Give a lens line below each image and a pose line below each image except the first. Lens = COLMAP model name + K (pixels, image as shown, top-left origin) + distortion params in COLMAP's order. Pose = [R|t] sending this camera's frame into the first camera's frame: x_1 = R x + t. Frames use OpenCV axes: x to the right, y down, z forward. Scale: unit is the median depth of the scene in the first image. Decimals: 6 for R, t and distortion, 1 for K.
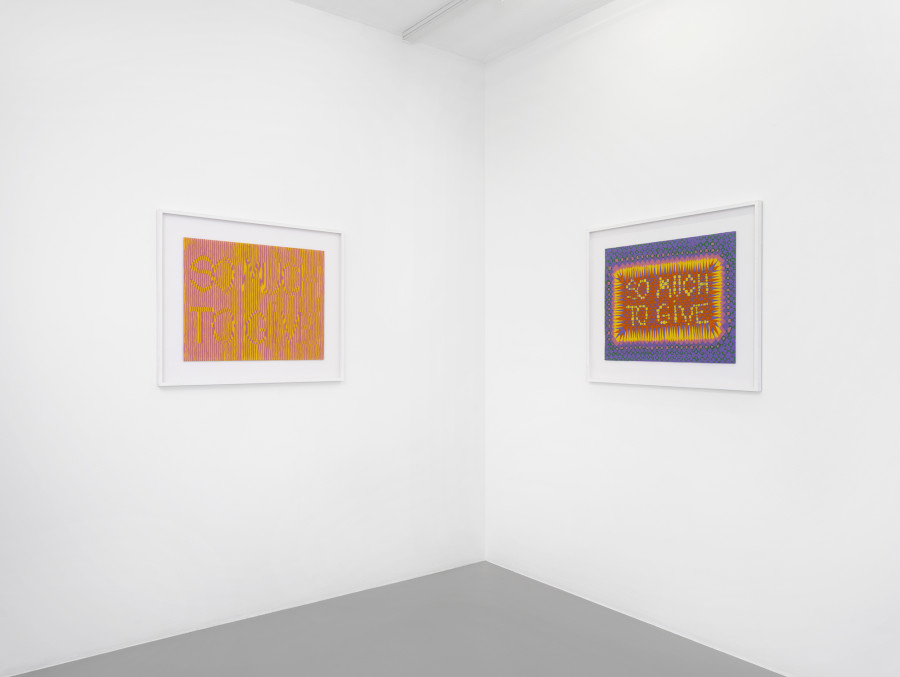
lens RADIAL K [[683.4, 0, 449.5], [0, 683.4, 351.4], [0, 0, 1]] dist [-0.000999, 0.000159]
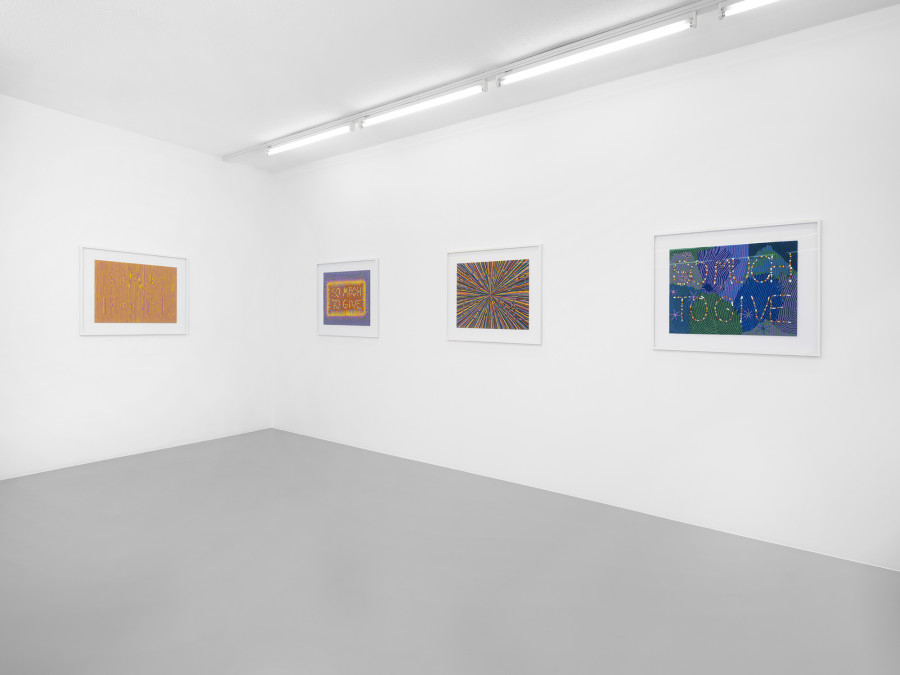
lens RADIAL K [[485.9, 0, 452.7], [0, 485.9, 327.5], [0, 0, 1]] dist [0.002265, 0.000597]
pose [[0.953271, 0.006828, 0.302040, 0.167820], [-0.009564, 0.999926, 0.007582, 0.007208], [-0.301966, -0.010116, 0.953265, -0.633403]]
